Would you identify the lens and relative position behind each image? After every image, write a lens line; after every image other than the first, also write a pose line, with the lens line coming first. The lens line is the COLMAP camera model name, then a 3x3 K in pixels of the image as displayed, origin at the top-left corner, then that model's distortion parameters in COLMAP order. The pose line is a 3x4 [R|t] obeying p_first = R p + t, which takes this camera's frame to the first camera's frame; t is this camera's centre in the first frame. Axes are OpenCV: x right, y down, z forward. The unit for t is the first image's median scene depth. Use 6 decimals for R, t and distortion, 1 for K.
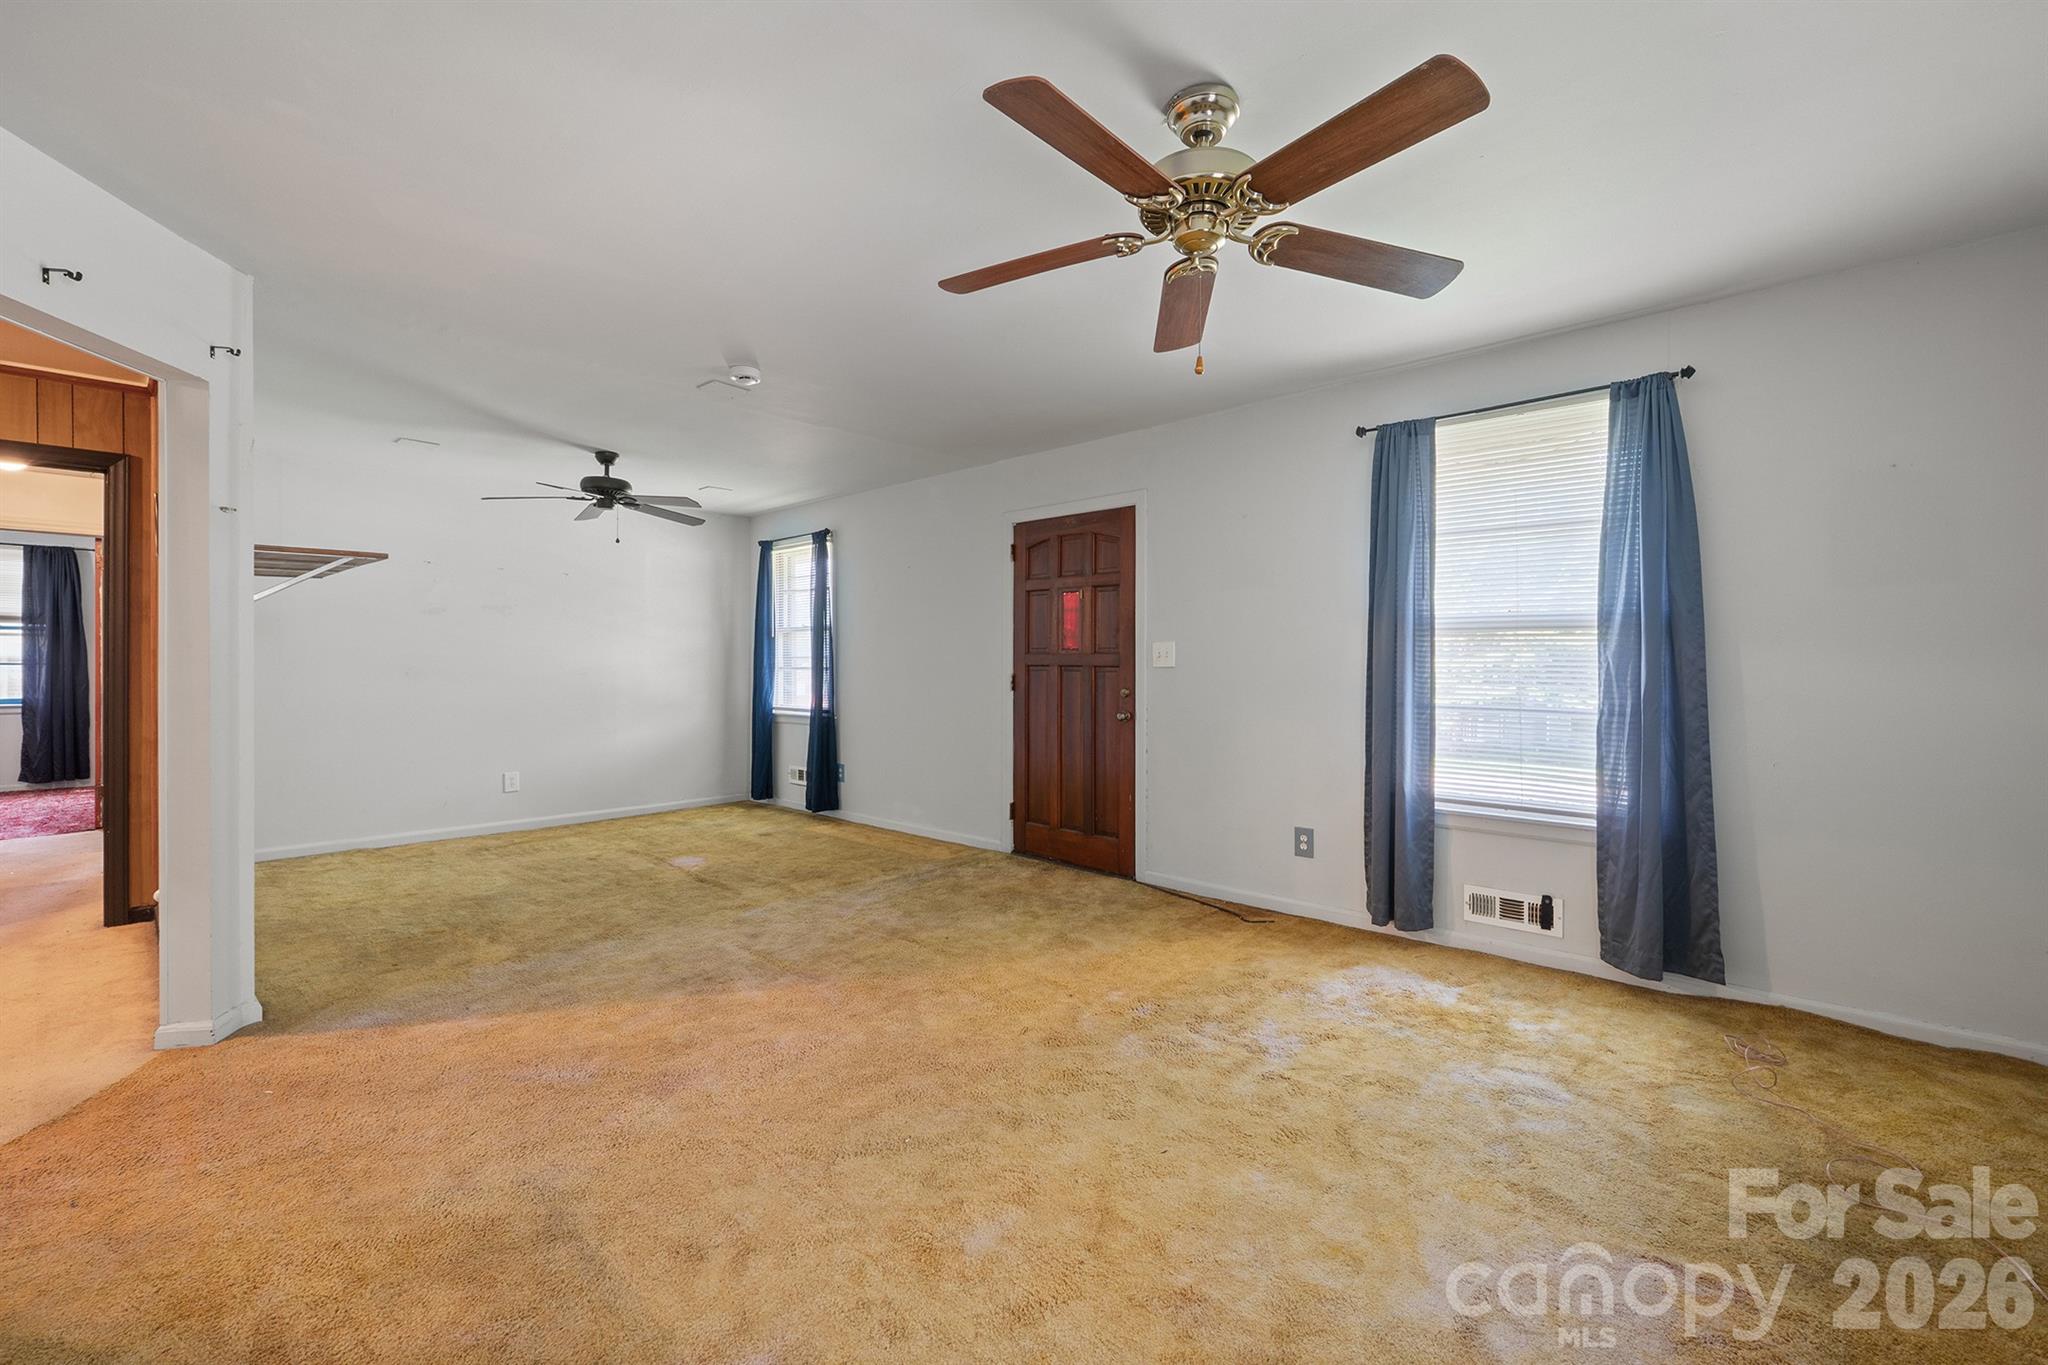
lens RADIAL K [[860.0, 0, 1028.0], [0, 860.0, 664.3], [0, 0, 1]] dist [-0.003985, -0.000499]
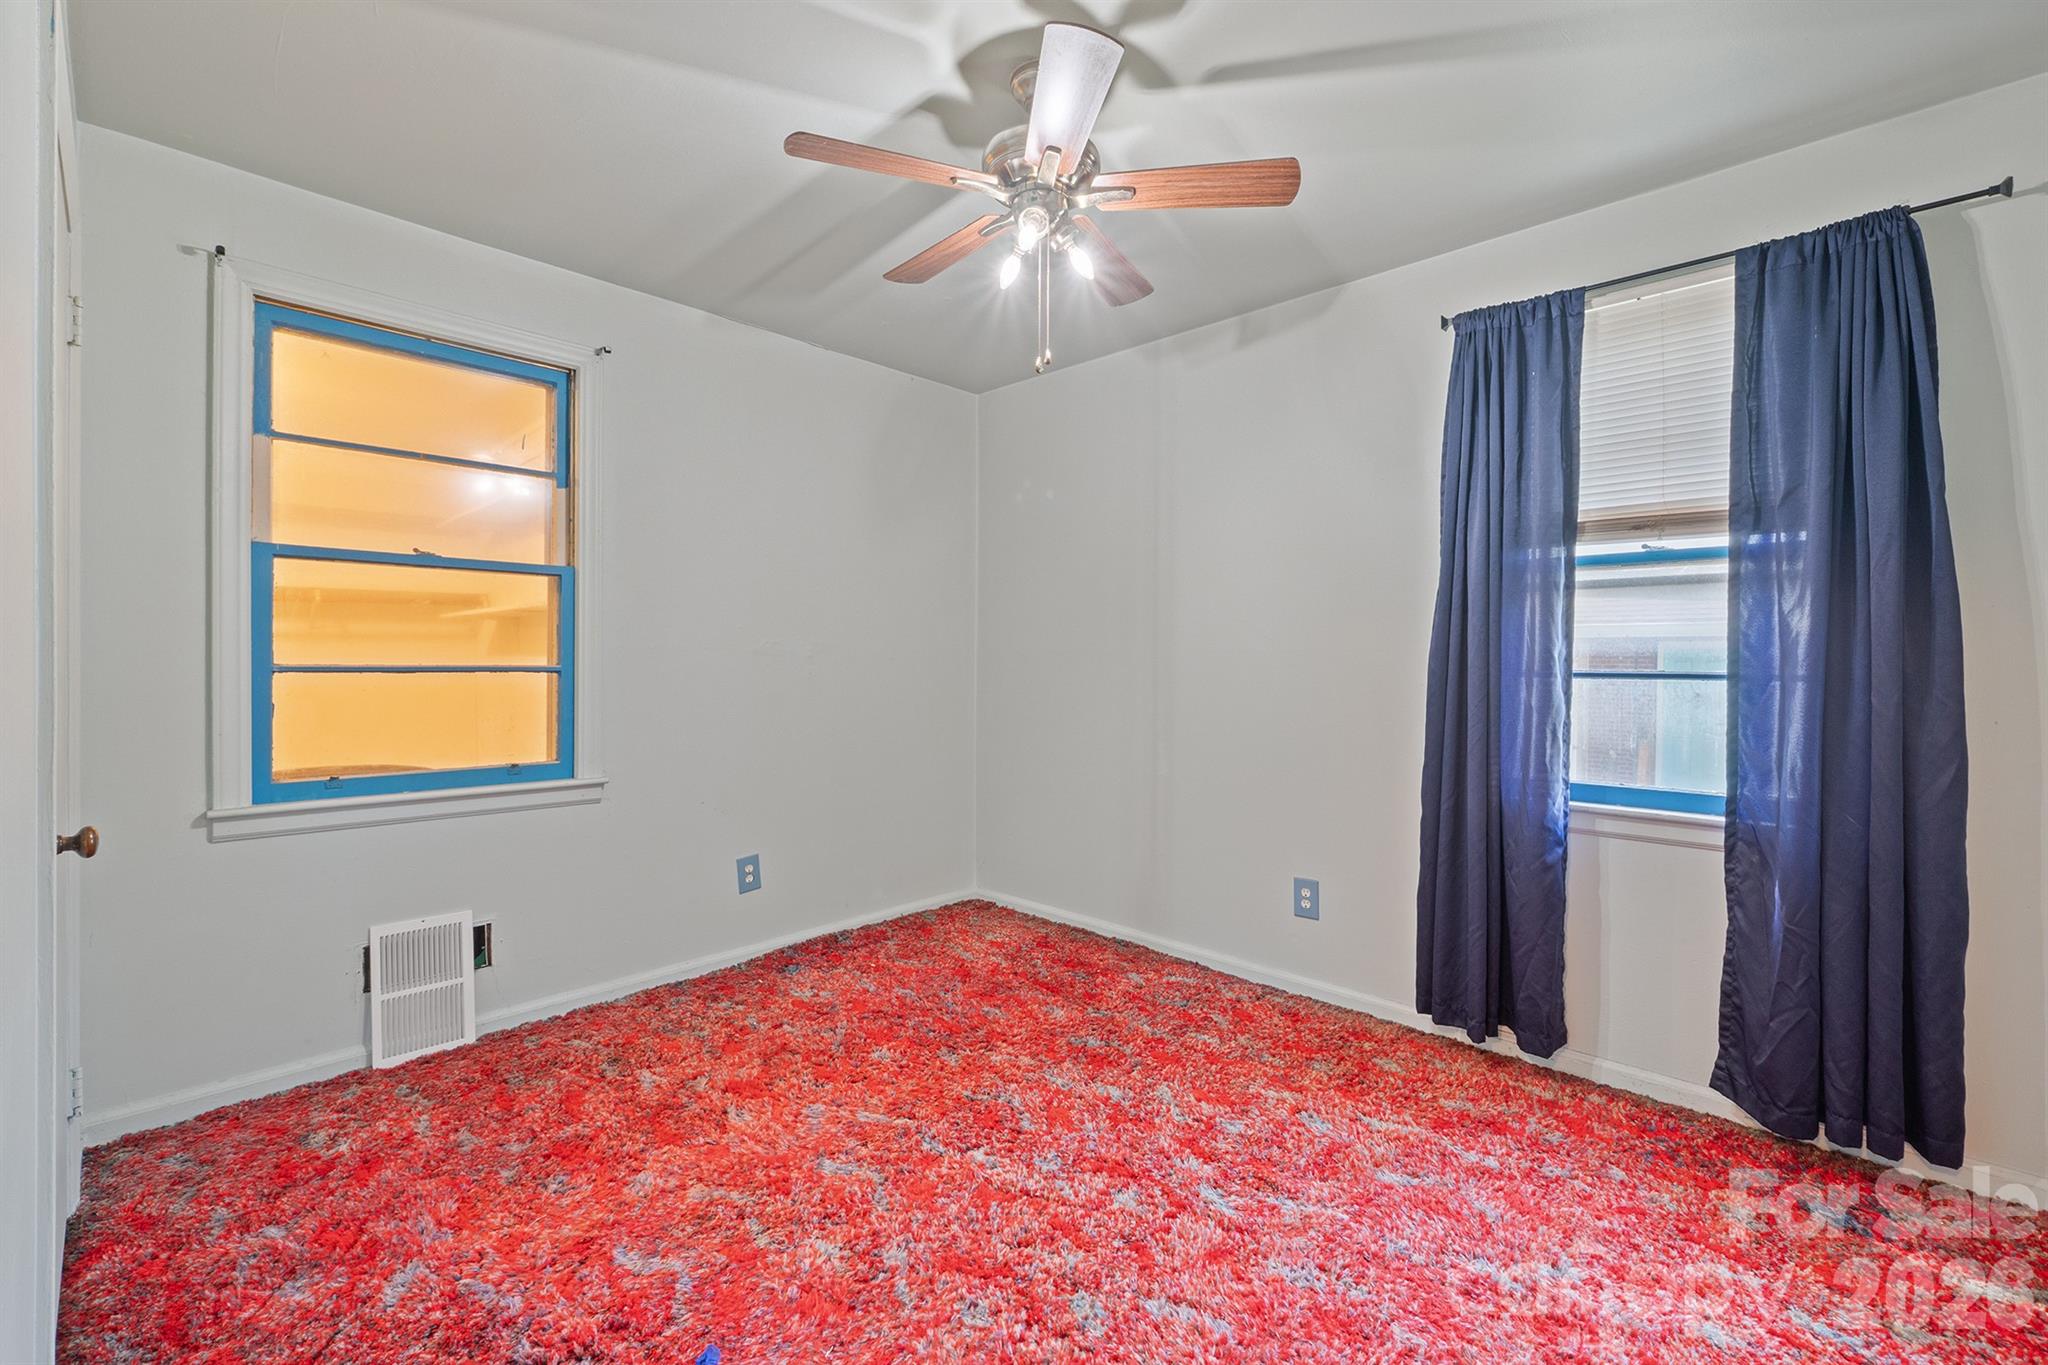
lens RADIAL K [[860.0, 0, 1028.0], [0, 860.0, 664.3], [0, 0, 1]] dist [-0.003985, -0.000499]
pose [[0.016350, 0.002814, -0.999862, -0.955294], [-0.007699, 0.999967, 0.002688, -0.004176], [0.999837, 0.007654, 0.016371, 0.813209]]
